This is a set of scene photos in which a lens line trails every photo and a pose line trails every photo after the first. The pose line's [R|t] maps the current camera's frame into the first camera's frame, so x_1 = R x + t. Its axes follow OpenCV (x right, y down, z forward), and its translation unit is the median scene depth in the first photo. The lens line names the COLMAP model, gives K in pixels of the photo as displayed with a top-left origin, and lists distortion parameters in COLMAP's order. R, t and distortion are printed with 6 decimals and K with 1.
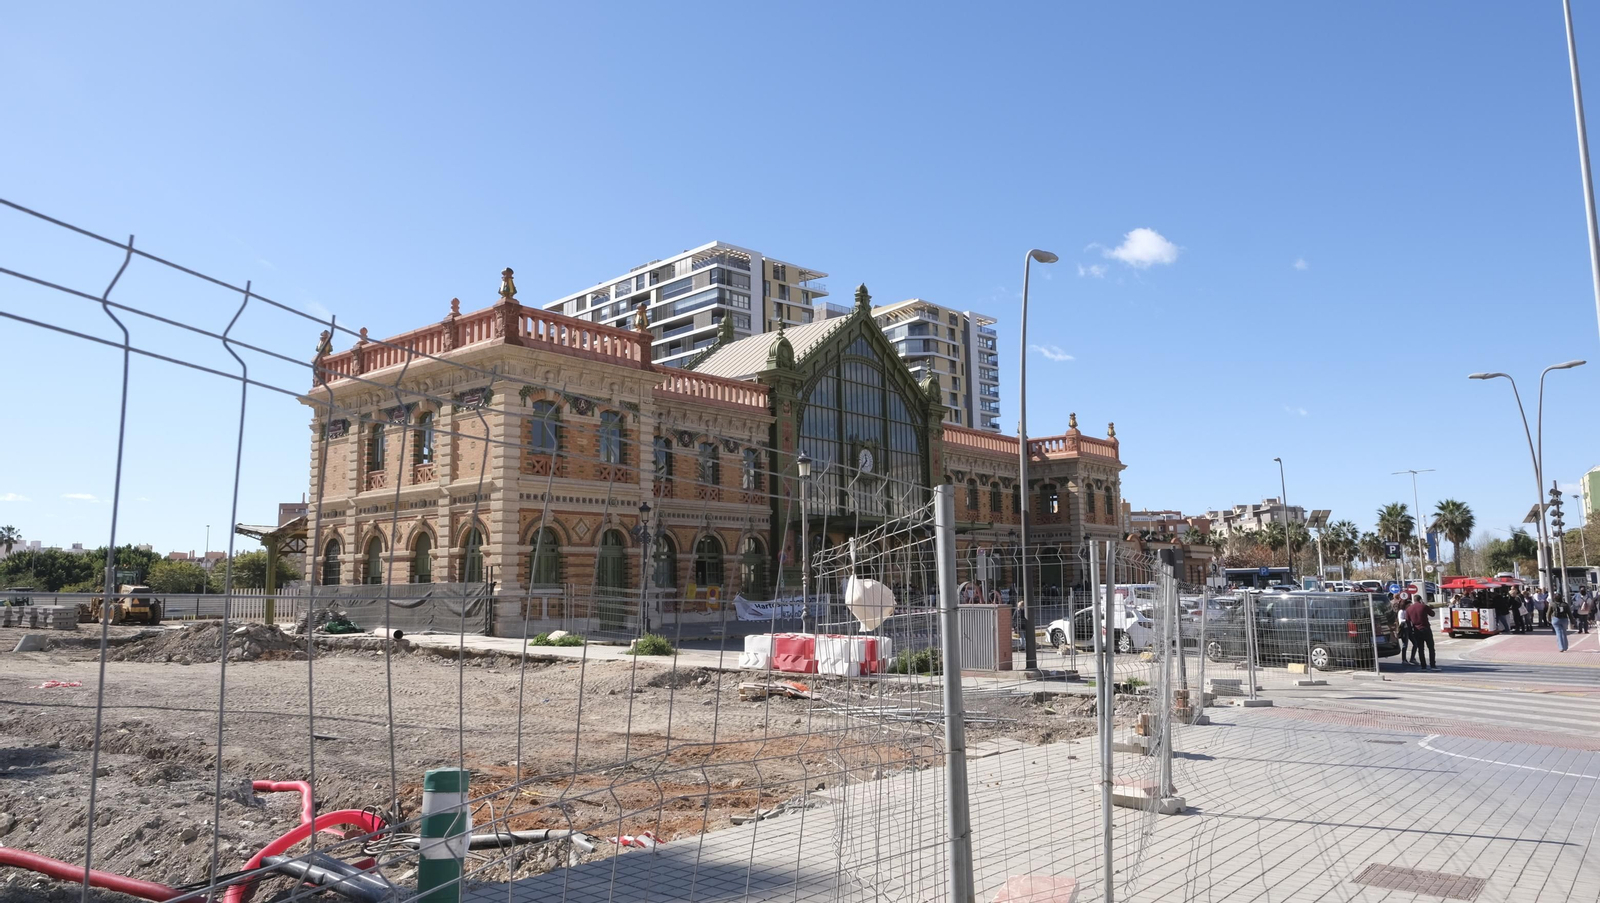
lens RADIAL K [[1081.0, 0, 797.6], [0, 1081.0, 445.2], [0, 0, 1]] dist [-0.028880, 0.006287]
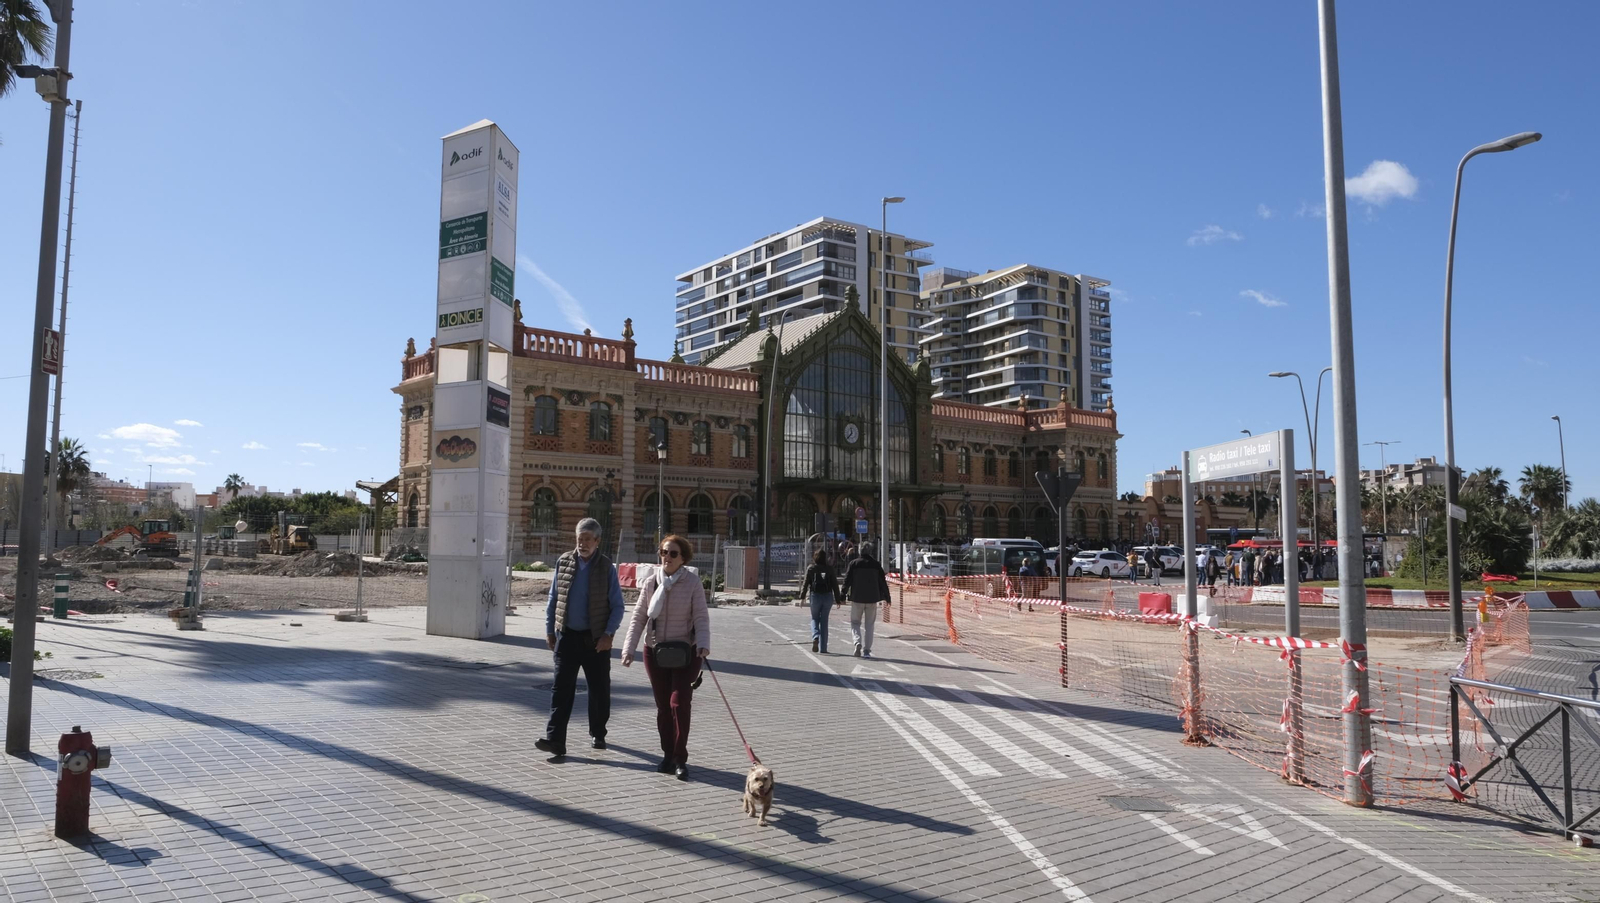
lens RADIAL K [[1081.0, 0, 797.6], [0, 1081.0, 445.2], [0, 0, 1]] dist [-0.028880, 0.006287]
pose [[0.987031, 0.006716, -0.160390, 0.159837], [0.000394, 0.999020, 0.044256, -0.020592], [0.160530, -0.043746, 0.986061, -0.159044]]
